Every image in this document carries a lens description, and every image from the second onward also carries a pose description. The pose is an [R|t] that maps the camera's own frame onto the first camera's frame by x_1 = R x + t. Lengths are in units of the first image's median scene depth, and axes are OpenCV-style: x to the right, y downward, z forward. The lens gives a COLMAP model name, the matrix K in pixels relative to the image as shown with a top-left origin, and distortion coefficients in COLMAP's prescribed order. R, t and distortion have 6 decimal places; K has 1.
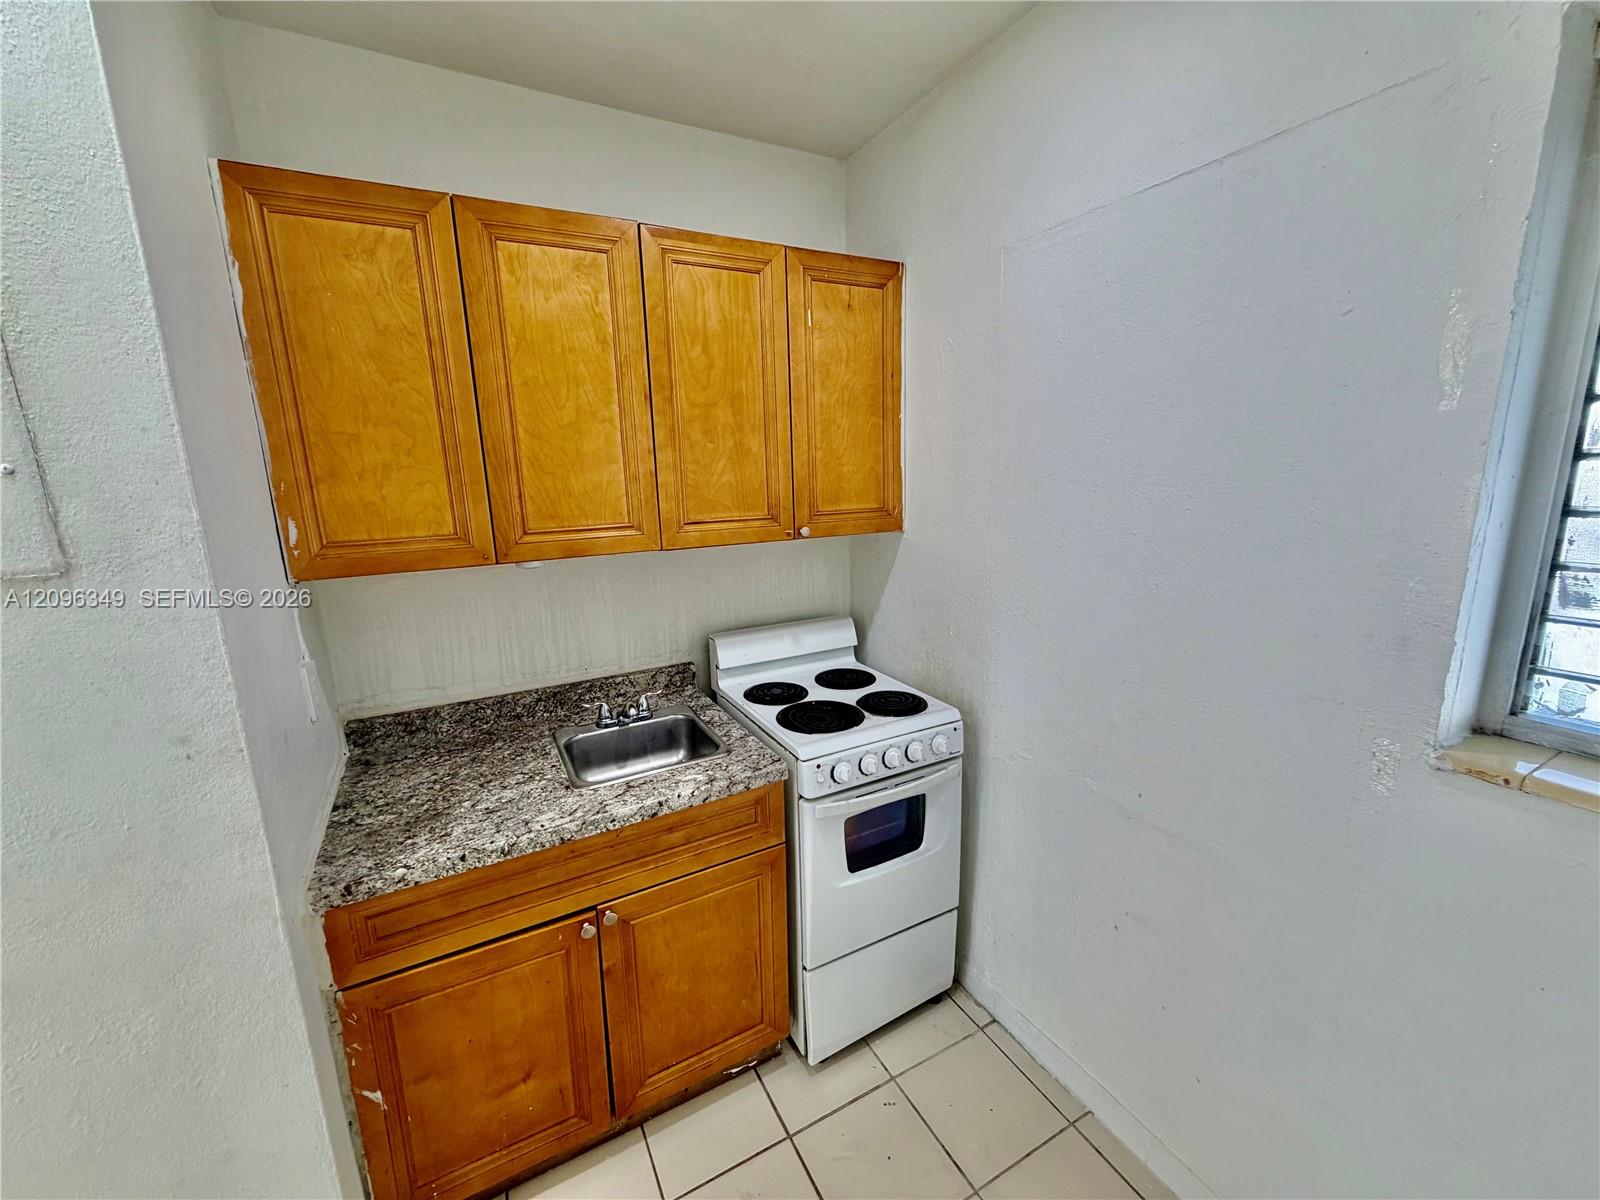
lens RADIAL K [[636.3, 0, 797.3], [0, 636.3, 599.4], [0, 0, 1]] dist [-0.001021, 0.000174]
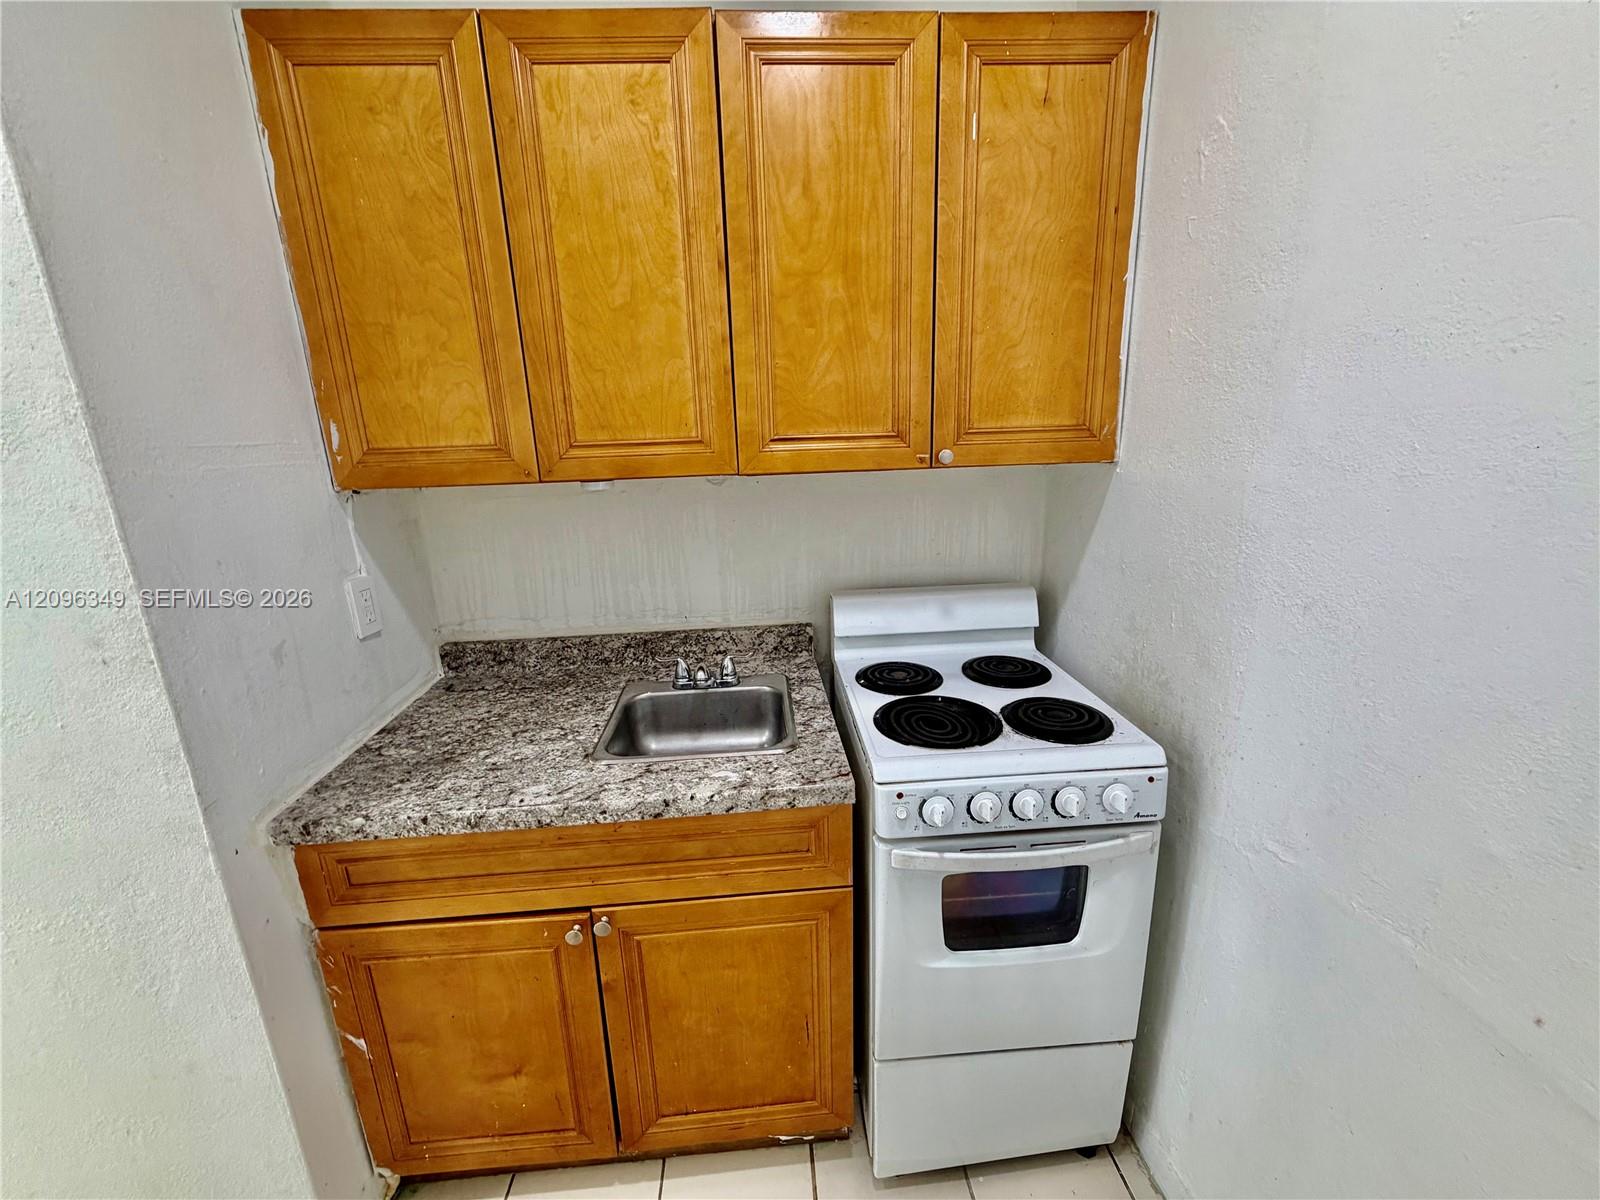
lens RADIAL K [[636.3, 0, 797.3], [0, 636.3, 599.4], [0, 0, 1]] dist [-0.001021, 0.000174]
pose [[0.911935, 0.099609, -0.398060, 0.186000], [-0.074146, 0.994121, 0.078900, 0.007437], [0.403579, -0.042437, 0.913960, 0.343793]]
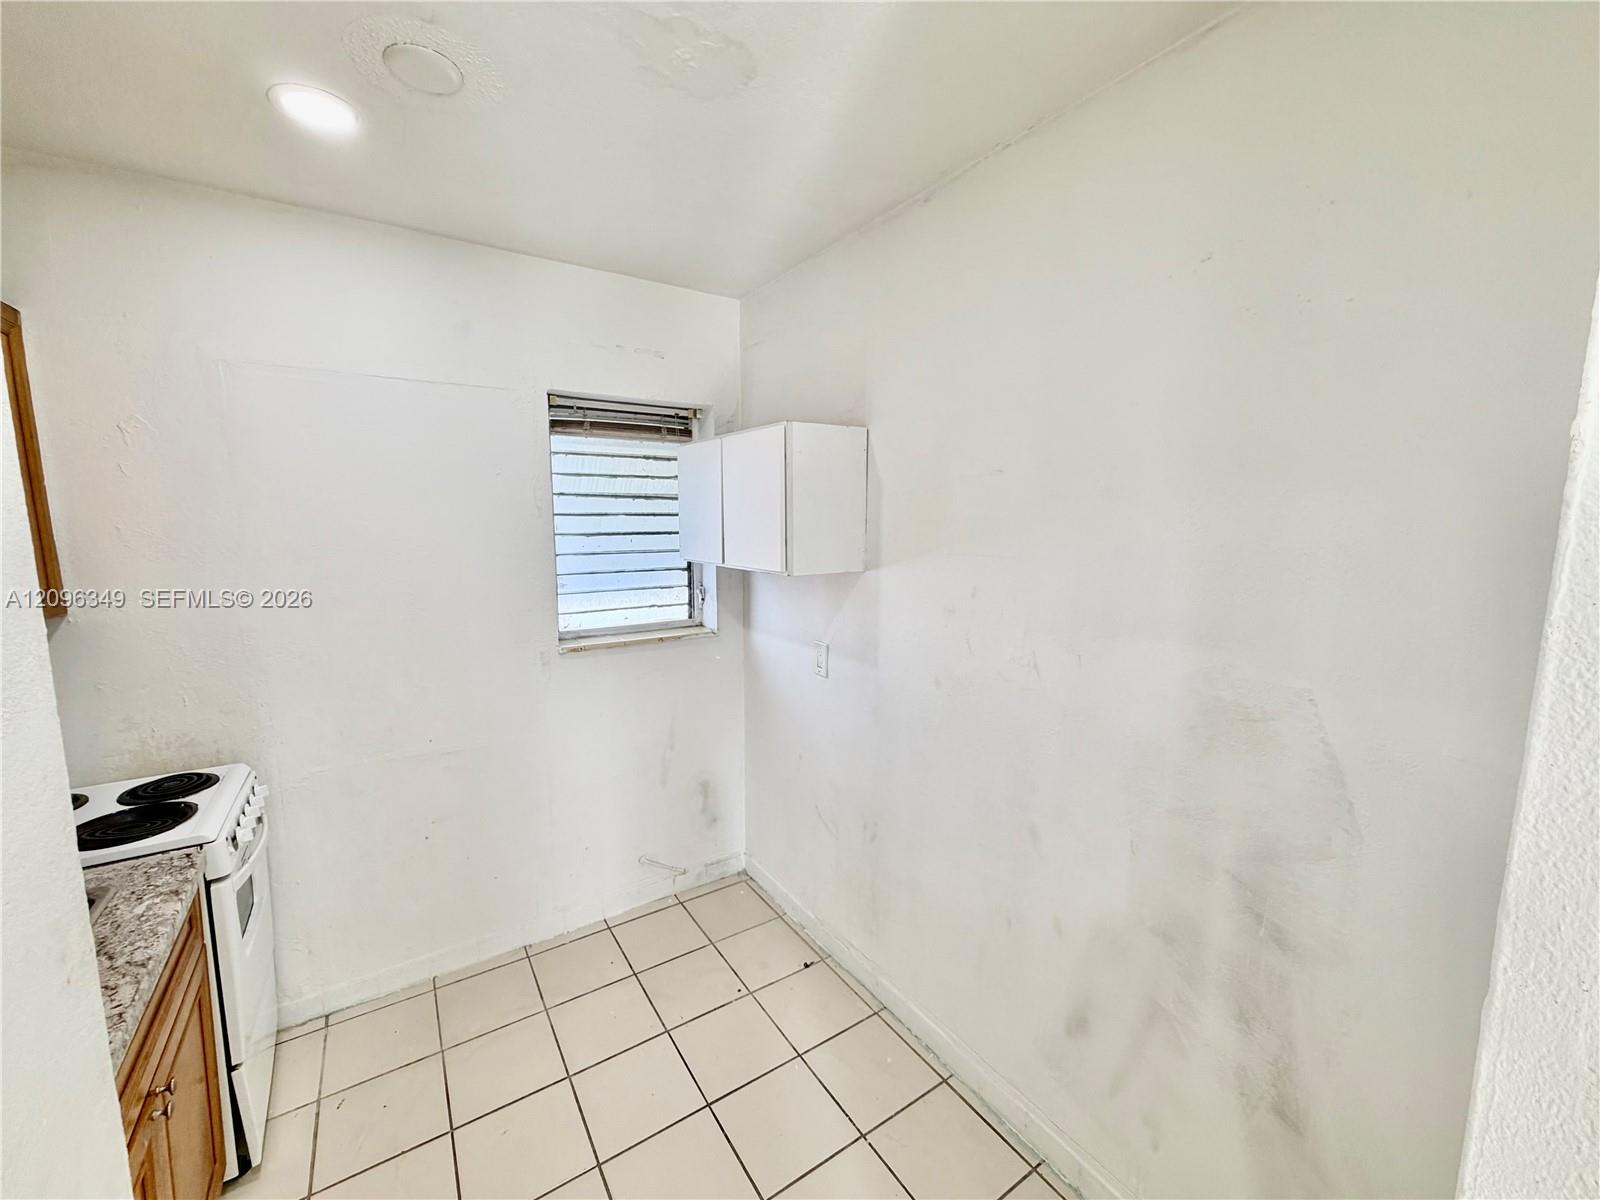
lens RADIAL K [[636.3, 0, 797.3], [0, 636.3, 599.4], [0, 0, 1]] dist [-0.001021, 0.000174]
pose [[-0.059160, -0.123625, 0.990564, -0.973401], [0.197939, 0.971146, 0.133023, -0.061044], [-0.978427, 0.203941, -0.032983, 0.074988]]
